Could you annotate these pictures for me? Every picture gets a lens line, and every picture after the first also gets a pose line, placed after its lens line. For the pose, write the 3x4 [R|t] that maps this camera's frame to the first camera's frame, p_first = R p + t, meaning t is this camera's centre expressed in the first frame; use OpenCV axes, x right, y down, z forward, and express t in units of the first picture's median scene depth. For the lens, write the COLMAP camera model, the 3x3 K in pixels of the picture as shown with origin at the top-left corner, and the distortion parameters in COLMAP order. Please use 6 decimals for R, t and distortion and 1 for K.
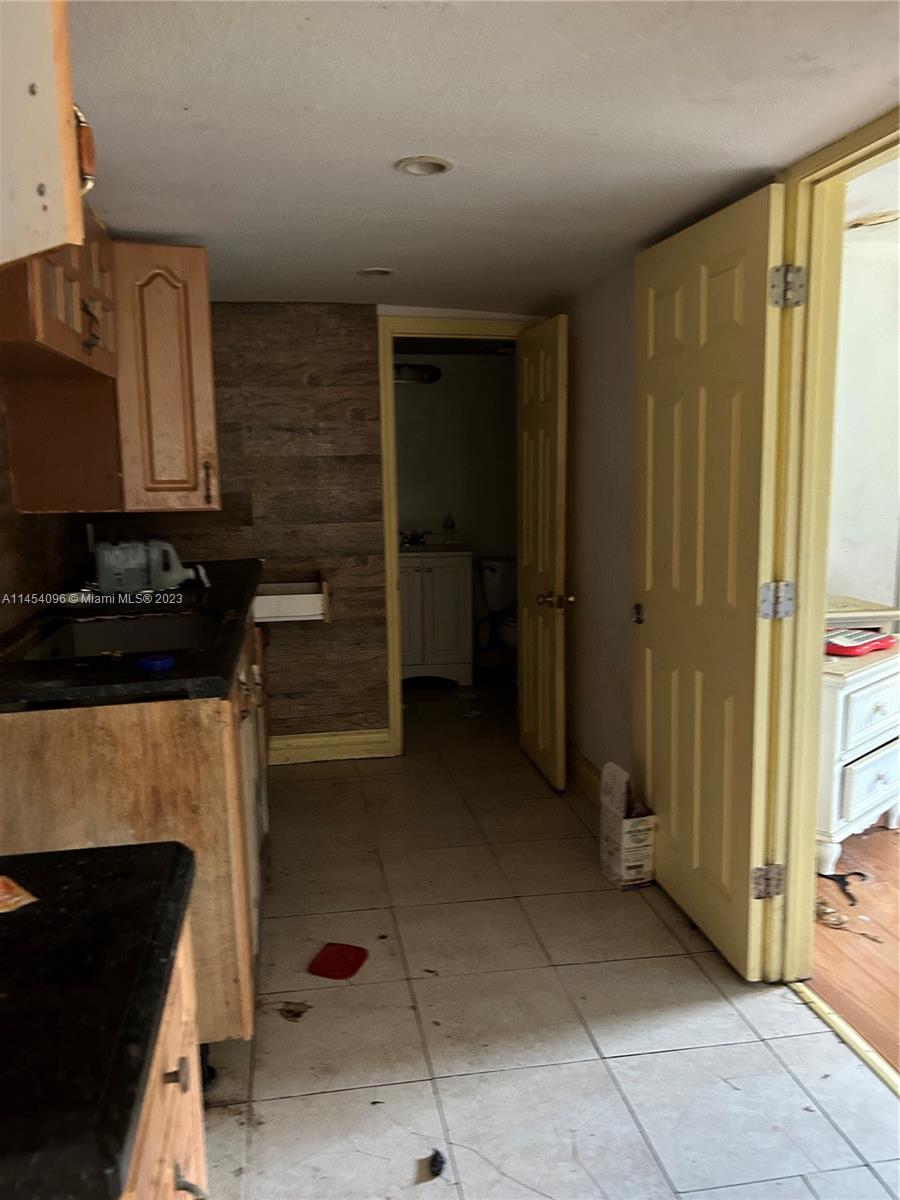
lens RADIAL K [[902.2, 0, 457.0], [0, 902.2, 599.6], [0, 0, 1]] dist [0.023082, -0.000983]
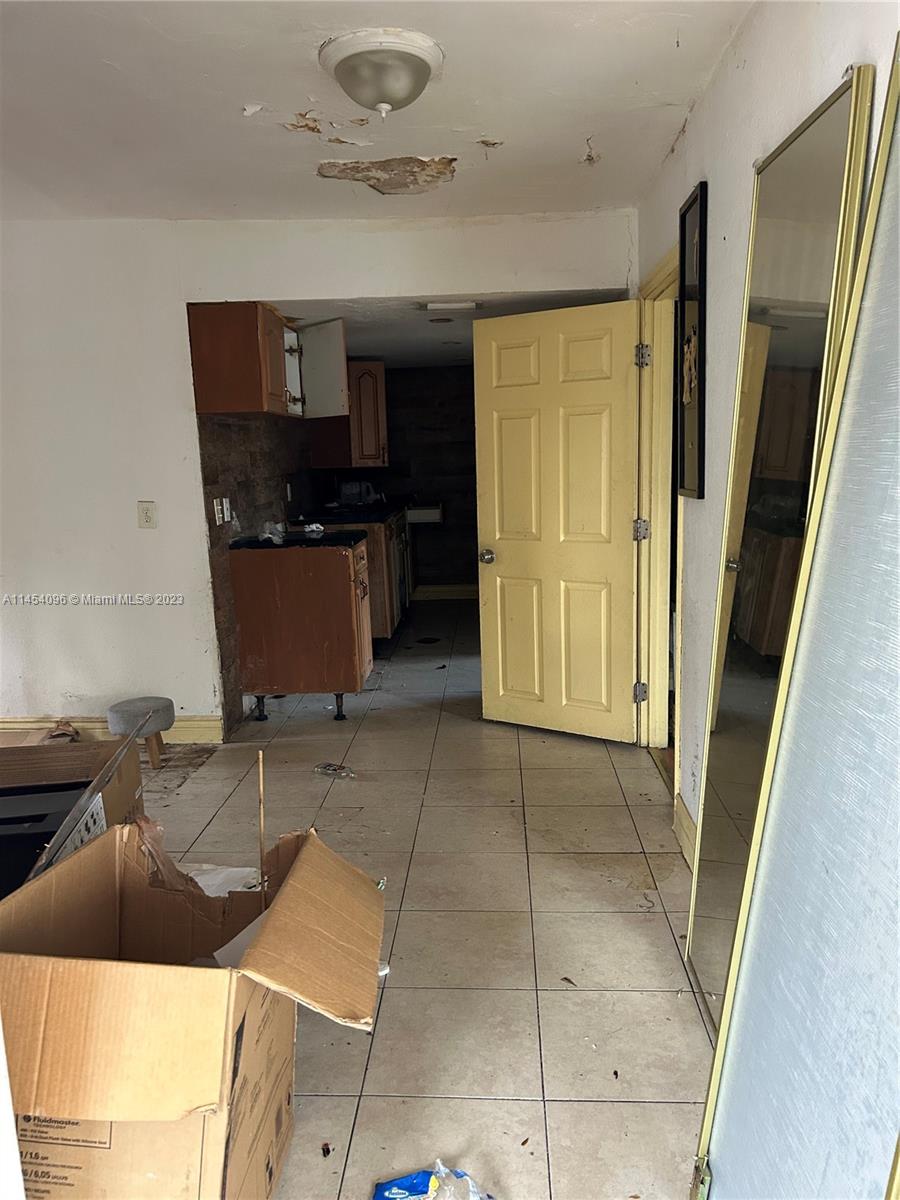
lens RADIAL K [[902.2, 0, 443.9], [0, 902.2, 603.5], [0, 0, 1]] dist [0.023082, -0.000983]
pose [[0.971109, 0.022505, -0.237571, 0.475892], [-0.015635, 0.999404, 0.030763, 0.195081], [0.238122, -0.026160, 0.970883, -1.355057]]
